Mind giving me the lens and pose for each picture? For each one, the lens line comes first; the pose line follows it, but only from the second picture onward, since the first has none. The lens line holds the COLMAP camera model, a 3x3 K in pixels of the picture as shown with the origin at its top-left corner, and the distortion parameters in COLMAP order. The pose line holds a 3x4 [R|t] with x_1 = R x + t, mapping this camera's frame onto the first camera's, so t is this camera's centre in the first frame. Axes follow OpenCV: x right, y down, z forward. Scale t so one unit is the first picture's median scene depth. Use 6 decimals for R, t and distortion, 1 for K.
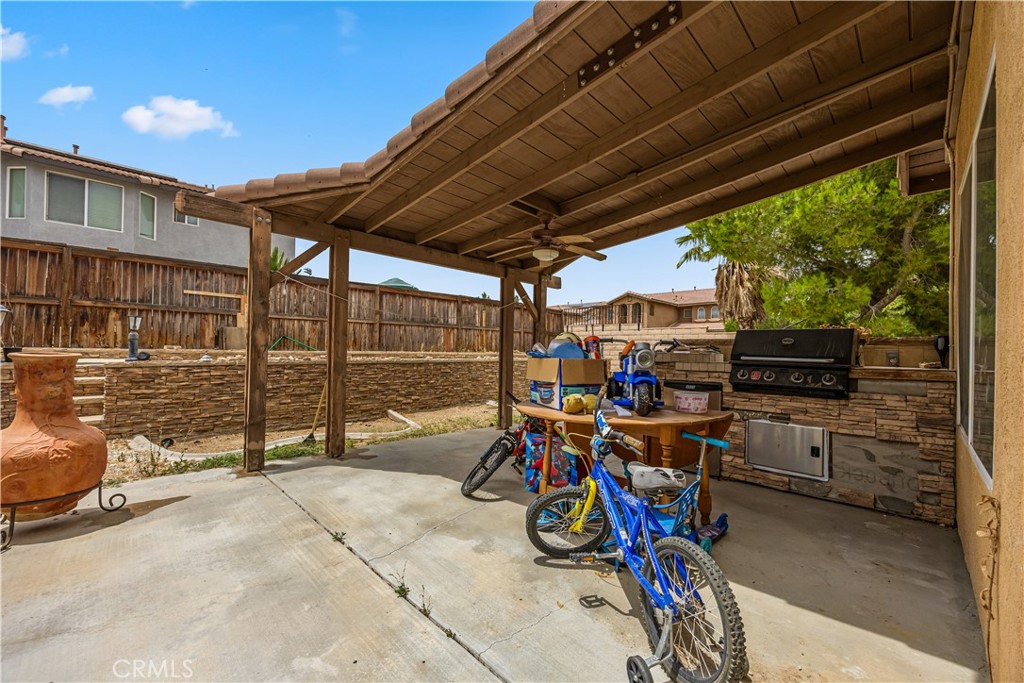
lens RADIAL K [[393.0, 0, 515.5], [0, 393.0, 347.7], [0, 0, 1]] dist [-0.000145, 0.000007]
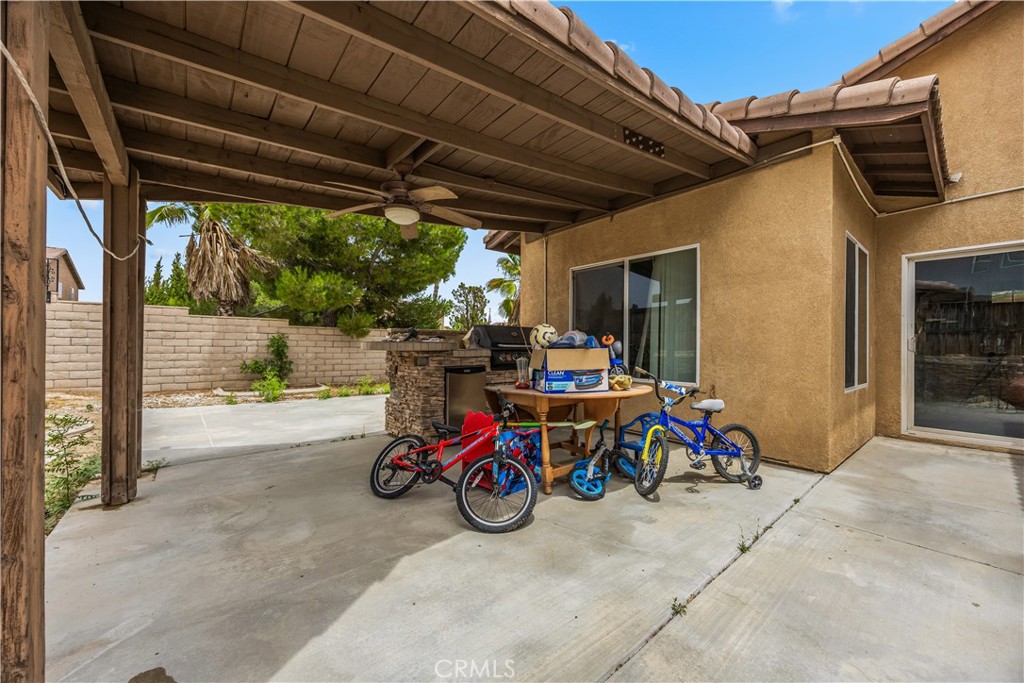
lens RADIAL K [[388.6, 0, 515.1], [0, 388.6, 344.4], [0, 0, 1]] dist [-0.002276, -0.000179]
pose [[0.082145, -0.012463, 0.996542, -1.082353], [-0.016816, 0.999762, 0.013889, 0.002659], [-0.996479, -0.017899, 0.081916, 1.156480]]
